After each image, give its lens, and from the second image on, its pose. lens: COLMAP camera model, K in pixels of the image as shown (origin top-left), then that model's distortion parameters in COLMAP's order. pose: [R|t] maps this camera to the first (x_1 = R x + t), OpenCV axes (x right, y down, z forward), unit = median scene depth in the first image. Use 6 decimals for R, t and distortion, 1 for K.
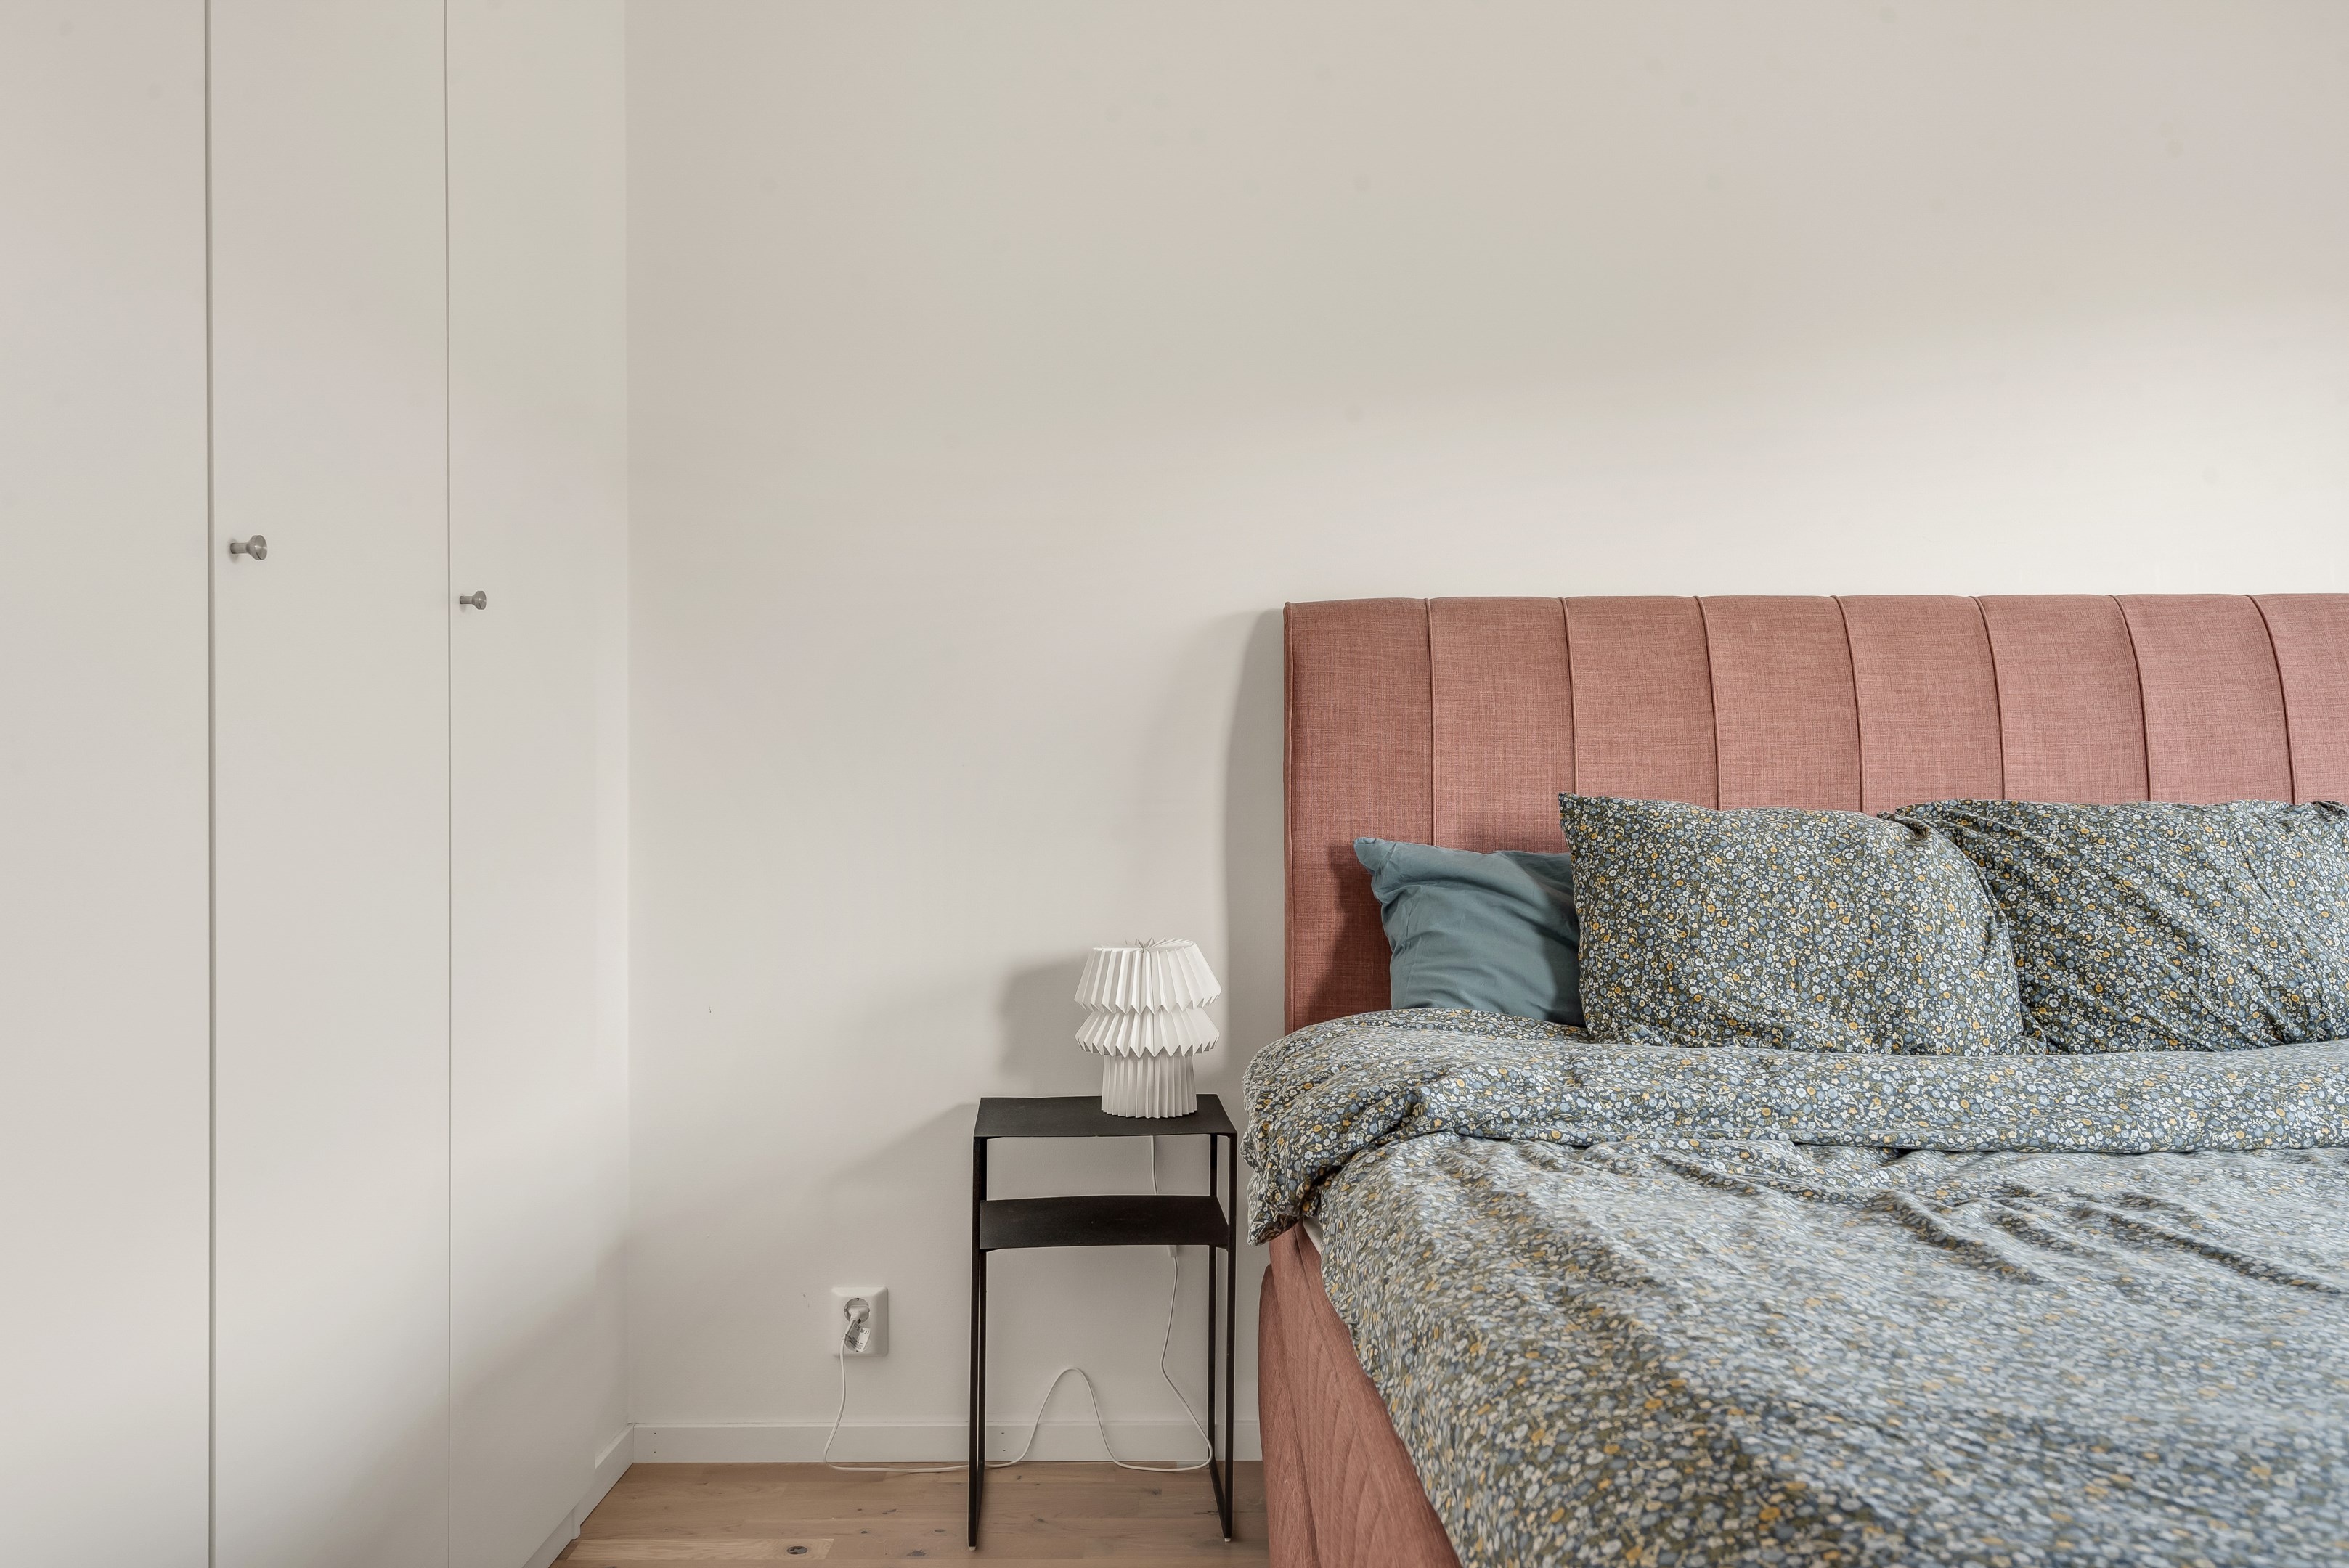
lens RADIAL K [[1935.6, 0, 1203.0], [0, 1935.6, 788.4], [0, 0, 1]] dist [0.044749, -0.062104]
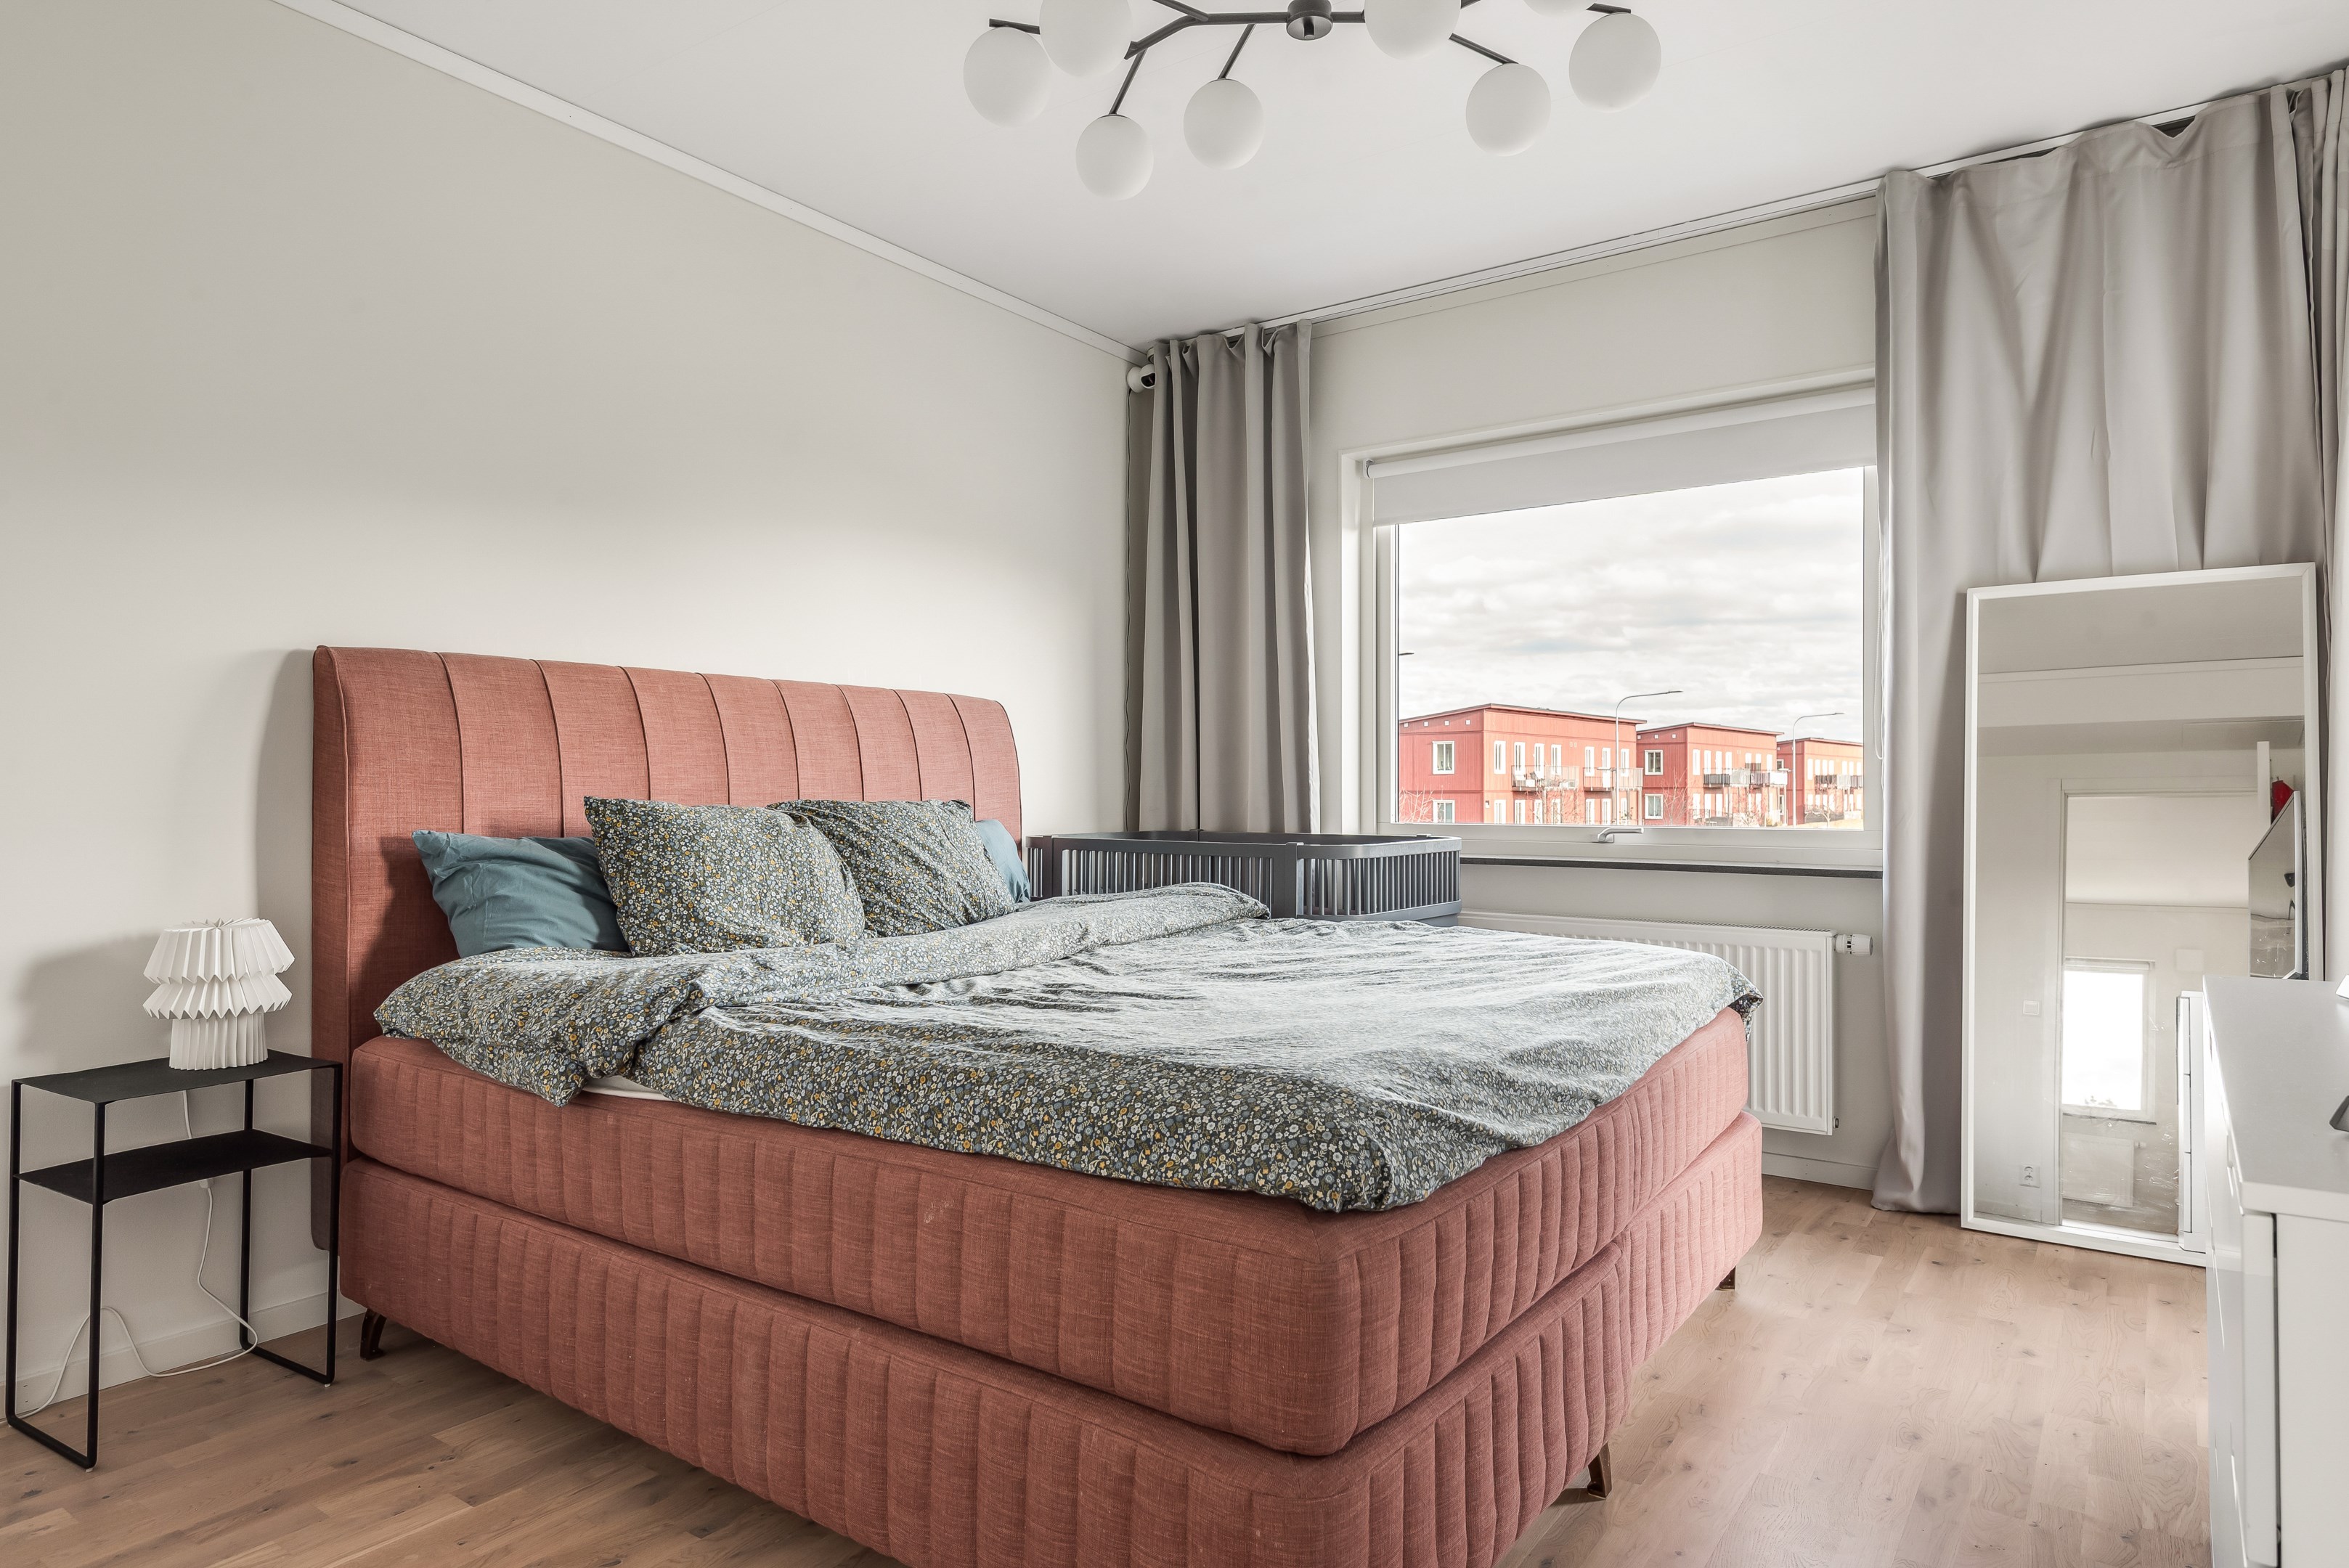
lens RADIAL K [[1369.0, 0, 1264.8], [0, 1369.0, 787.8], [0, 0, 1]] dist [0.026209, -0.016489]
pose [[0.536157, 0.003685, 0.844110, -0.436424], [0.000076, 0.999990, -0.004414, 0.000581], [-0.844118, 0.002430, 0.536152, -0.000304]]
